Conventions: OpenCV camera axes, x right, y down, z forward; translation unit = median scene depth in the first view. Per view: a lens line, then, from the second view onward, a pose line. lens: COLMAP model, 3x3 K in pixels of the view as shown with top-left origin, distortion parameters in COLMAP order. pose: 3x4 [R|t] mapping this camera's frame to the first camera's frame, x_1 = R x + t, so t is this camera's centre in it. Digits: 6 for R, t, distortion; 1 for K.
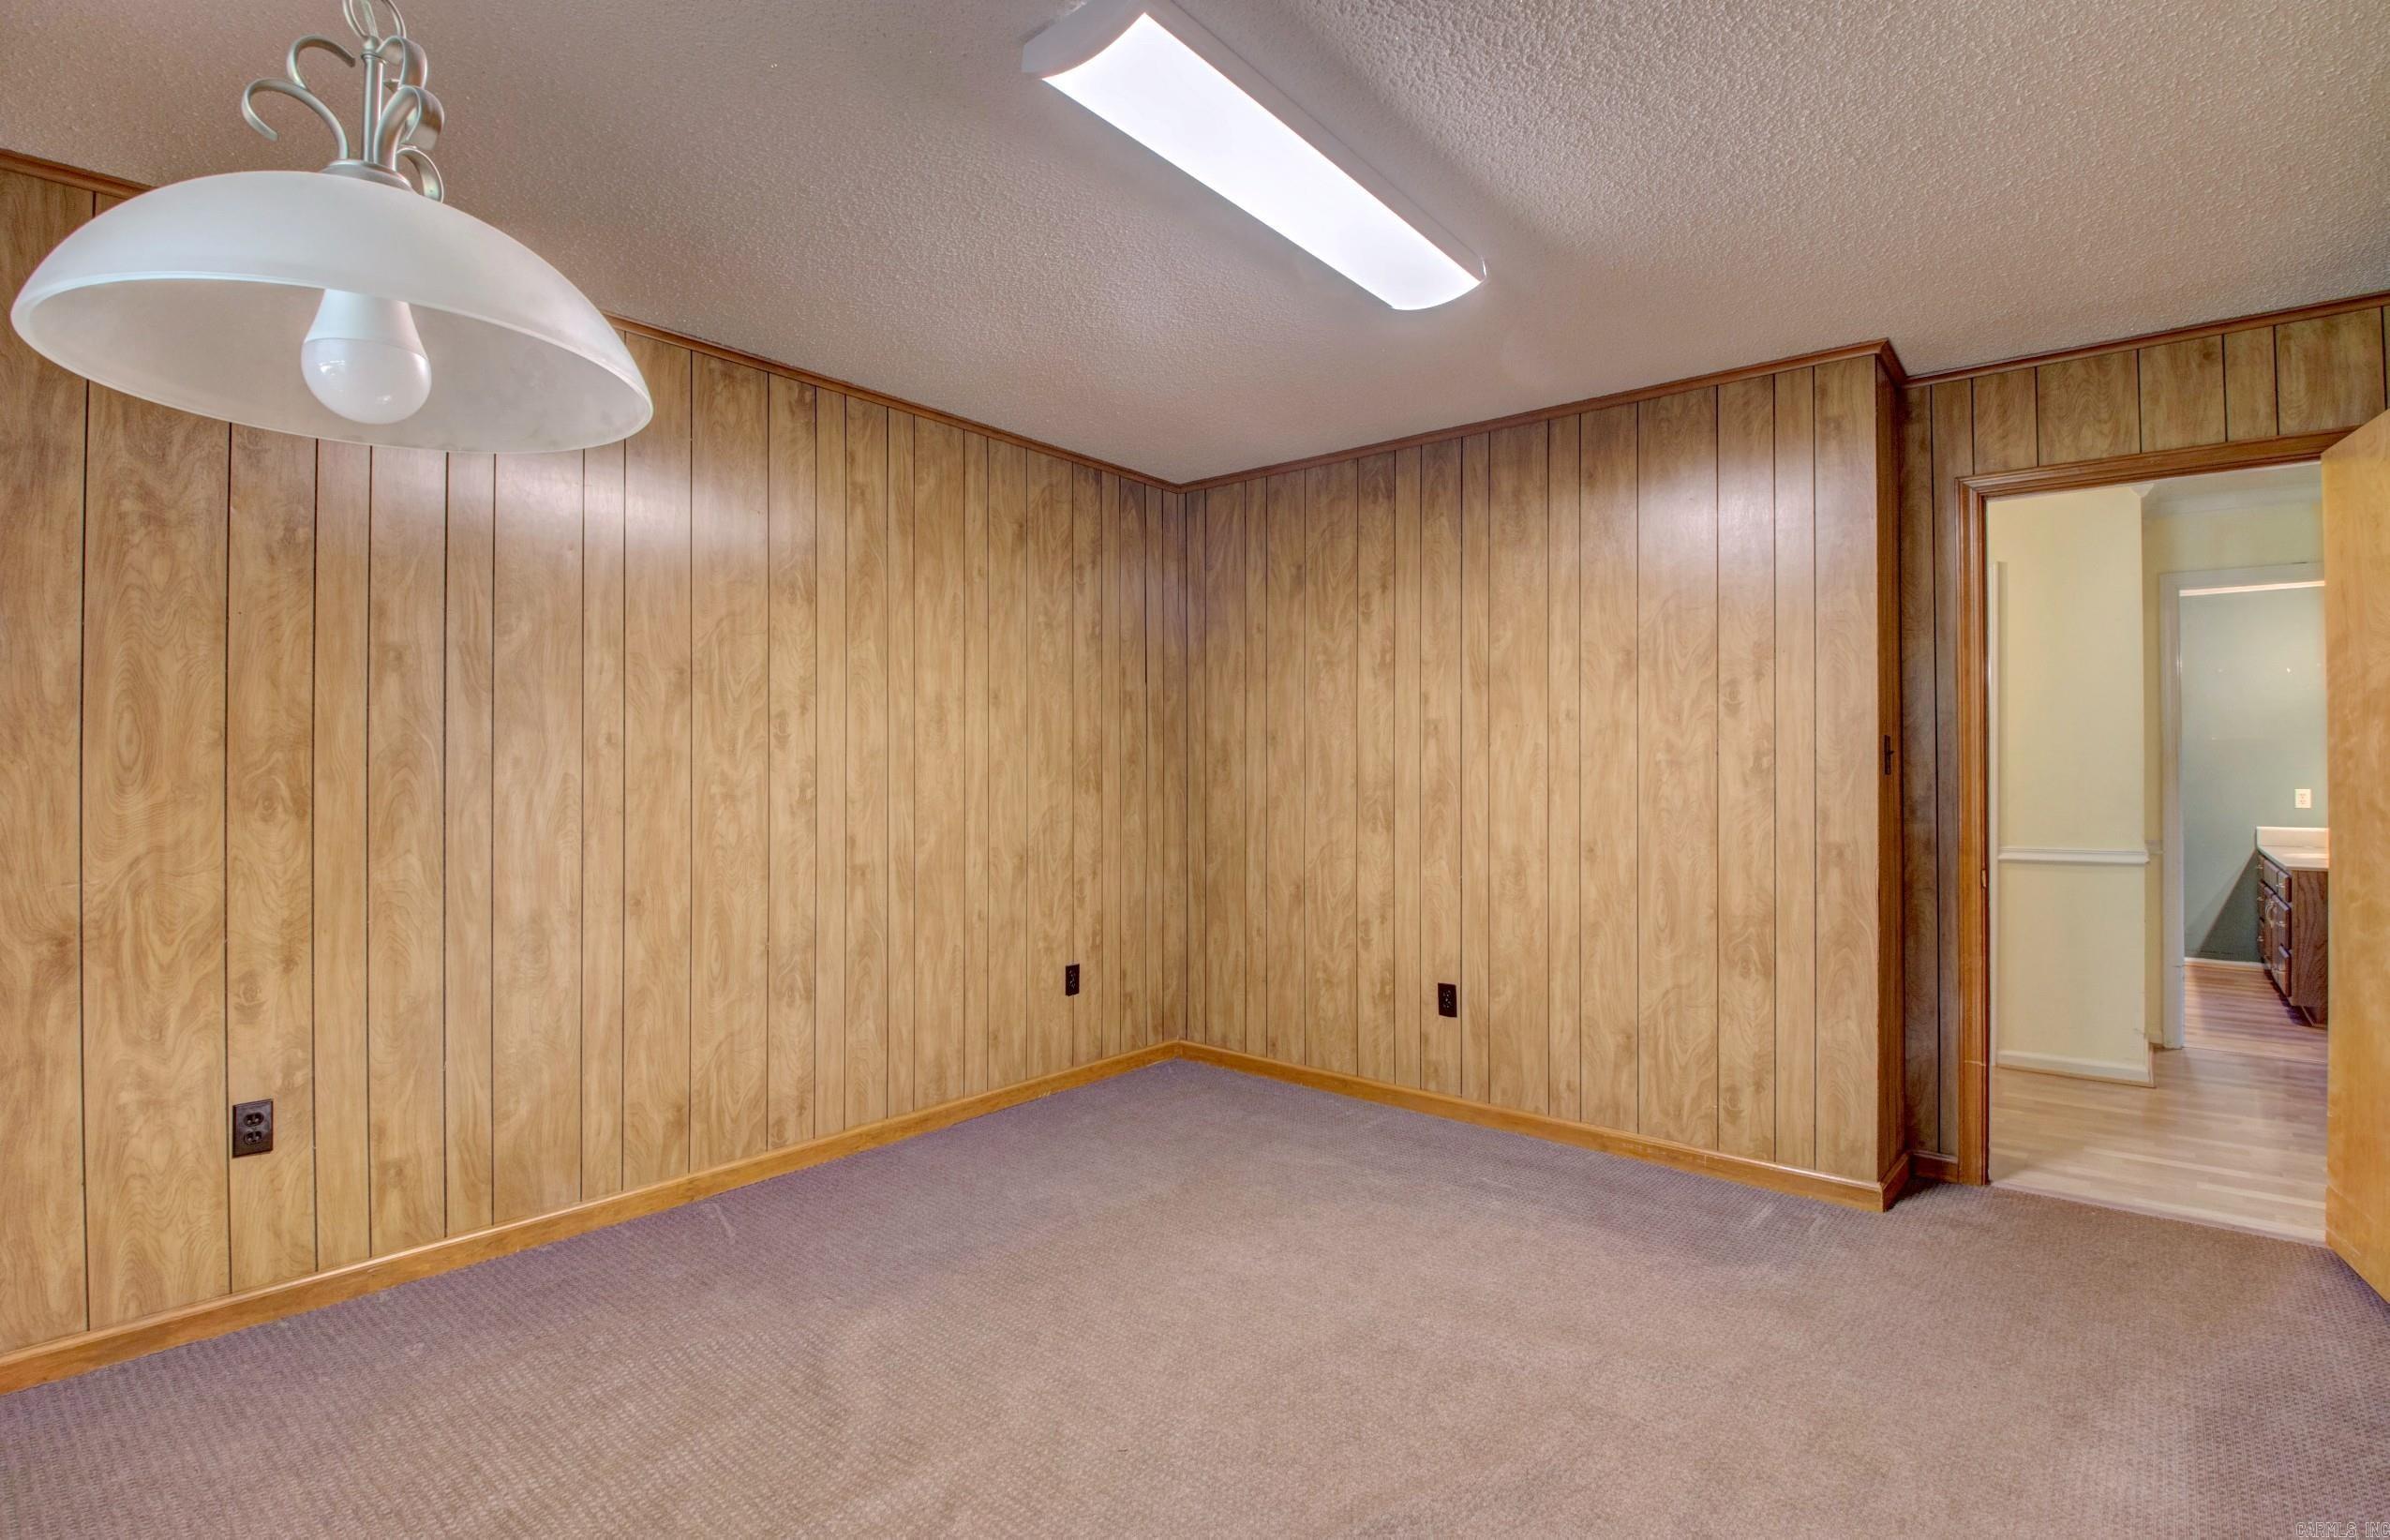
lens RADIAL K [[1114.5, 0, 1198.0], [0, 1114.5, 775.2], [0, 0, 1]] dist [0.003261, -0.016937]
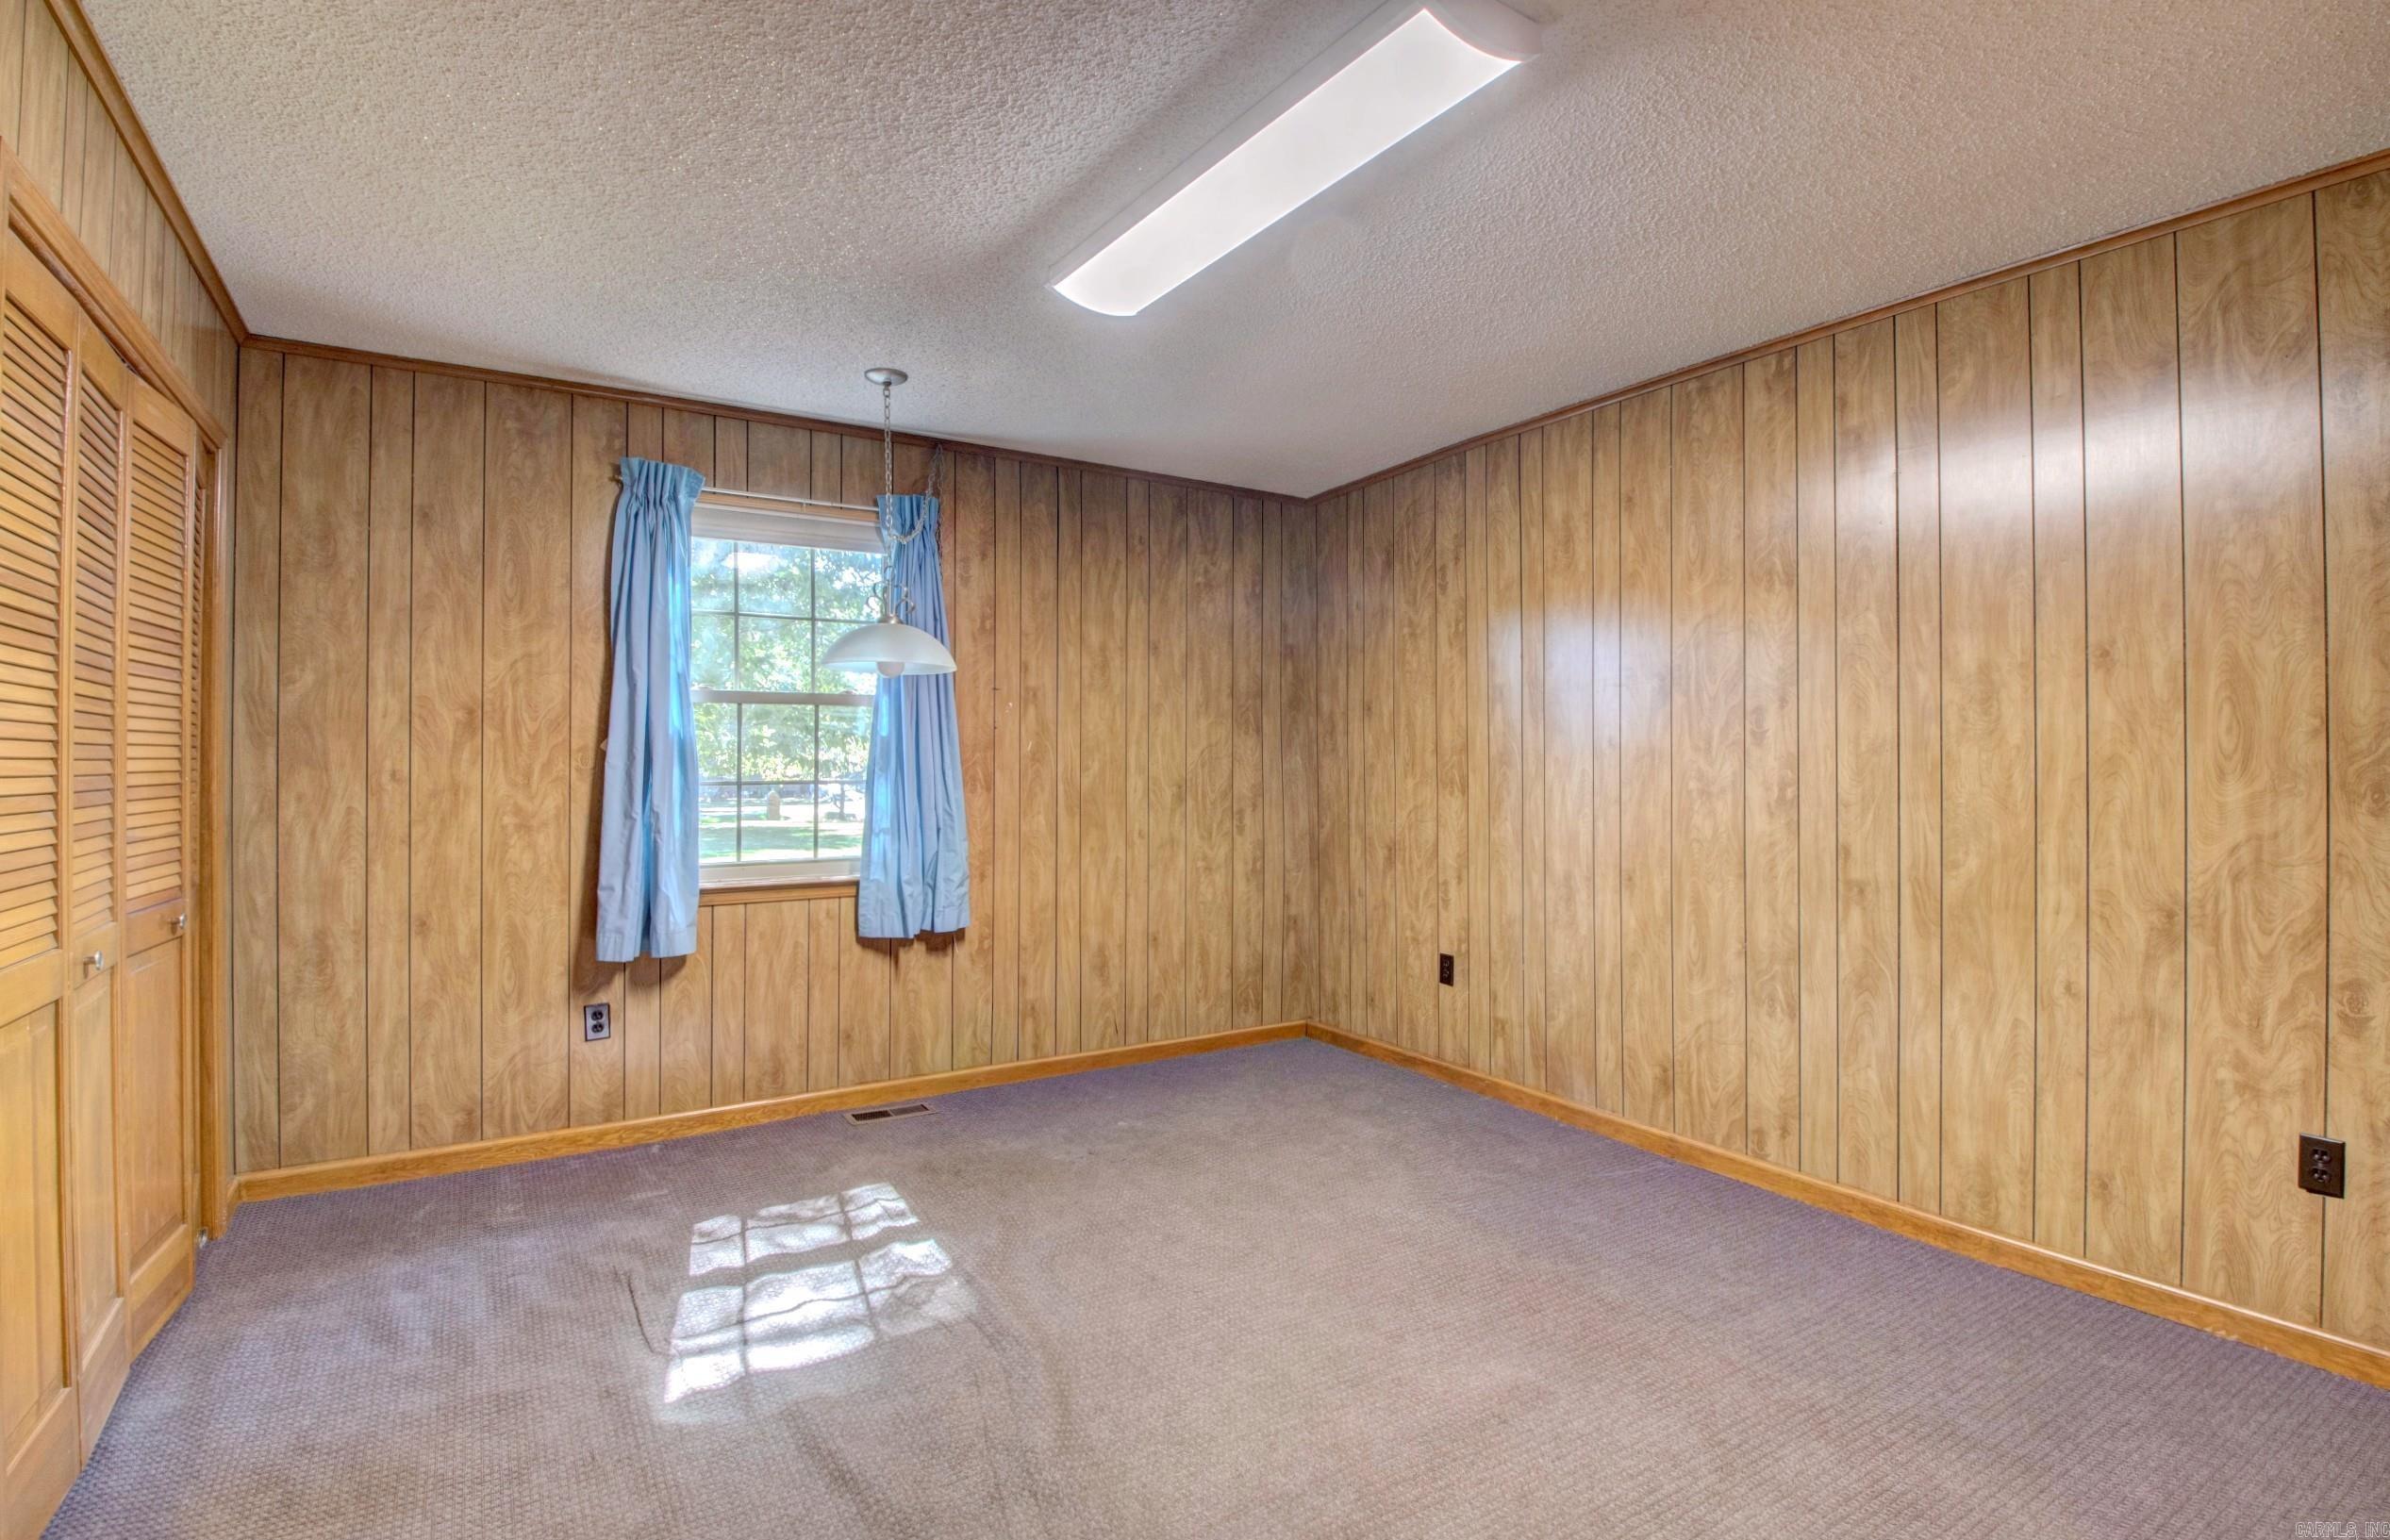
lens RADIAL K [[1114.4, 0, 1173.5], [0, 1114.4, 762.4], [0, 0, 1]] dist [0.003261, -0.016937]
pose [[-0.305689, 0.004596, -0.952120, 0.314716], [-0.000791, 0.999987, 0.005081, -0.006048], [0.952131, 0.002307, -0.305682, 0.366834]]
